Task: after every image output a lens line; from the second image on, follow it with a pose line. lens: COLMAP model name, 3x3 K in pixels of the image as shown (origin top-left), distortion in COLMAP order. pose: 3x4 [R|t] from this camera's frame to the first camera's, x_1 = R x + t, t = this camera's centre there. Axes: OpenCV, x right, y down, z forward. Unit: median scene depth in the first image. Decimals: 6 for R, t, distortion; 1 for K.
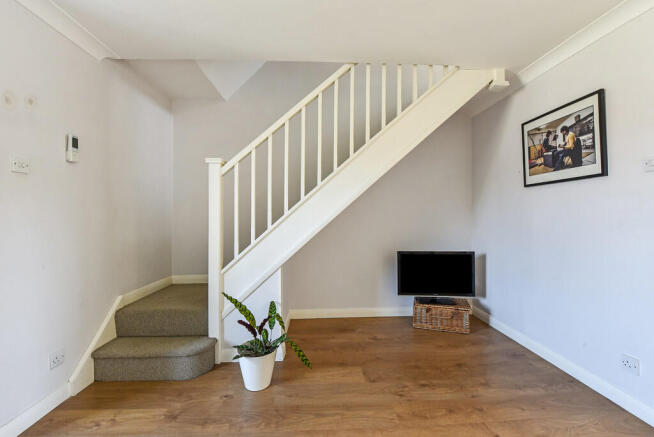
lens RADIAL K [[270.9, 0, 330.2], [0, 270.9, 211.6], [0, 0, 1]] dist [-0.017281, -0.000273]
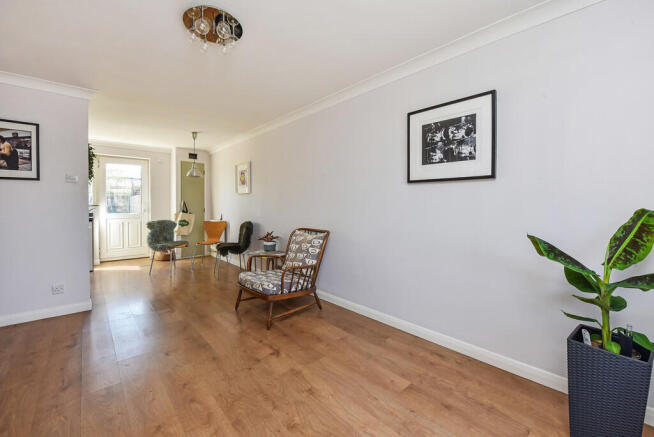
lens RADIAL K [[276.9, 0, 324.4], [0, 276.9, 208.5], [0, 0, 1]] dist [0.000962, -0.006179]
pose [[-0.616156, -0.005352, 0.787606, -1.070706], [-0.007810, 0.999969, 0.000685, 0.016187], [-0.787586, -0.005730, -0.616179, 0.553284]]
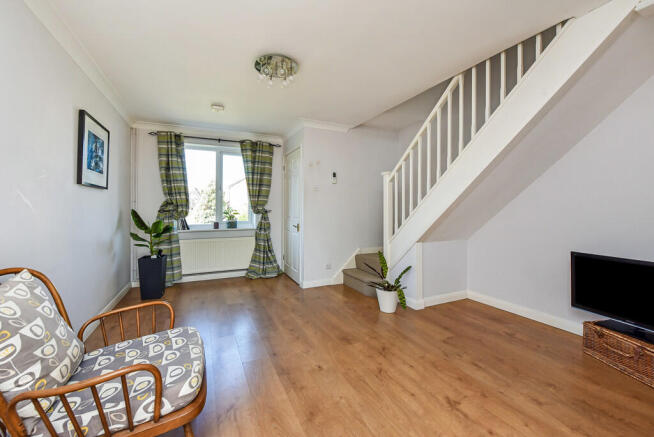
lens RADIAL K [[270.9, 0, 330.2], [0, 270.9, 211.6], [0, 0, 1]] dist [-0.017281, -0.000273]
pose [[0.389486, 0.018256, -0.920852, 0.990920], [0.008966, 0.999681, 0.023611, 0.002059], [0.920989, -0.017453, 0.389198, 0.048323]]
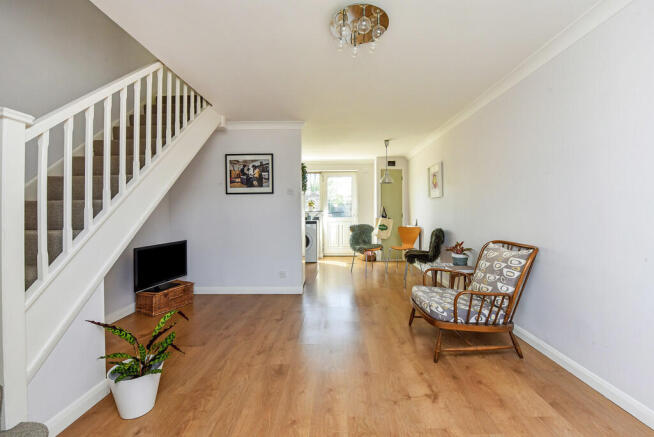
lens RADIAL K [[276.9, 0, 324.4], [0, 276.9, 208.5], [0, 0, 1]] dist [0.000962, -0.006179]
pose [[0.088051, 0.011243, 0.996052, -1.001460], [-0.007169, 0.999918, -0.010653, 0.009089], [-0.996090, -0.006202, 0.088125, 0.307288]]
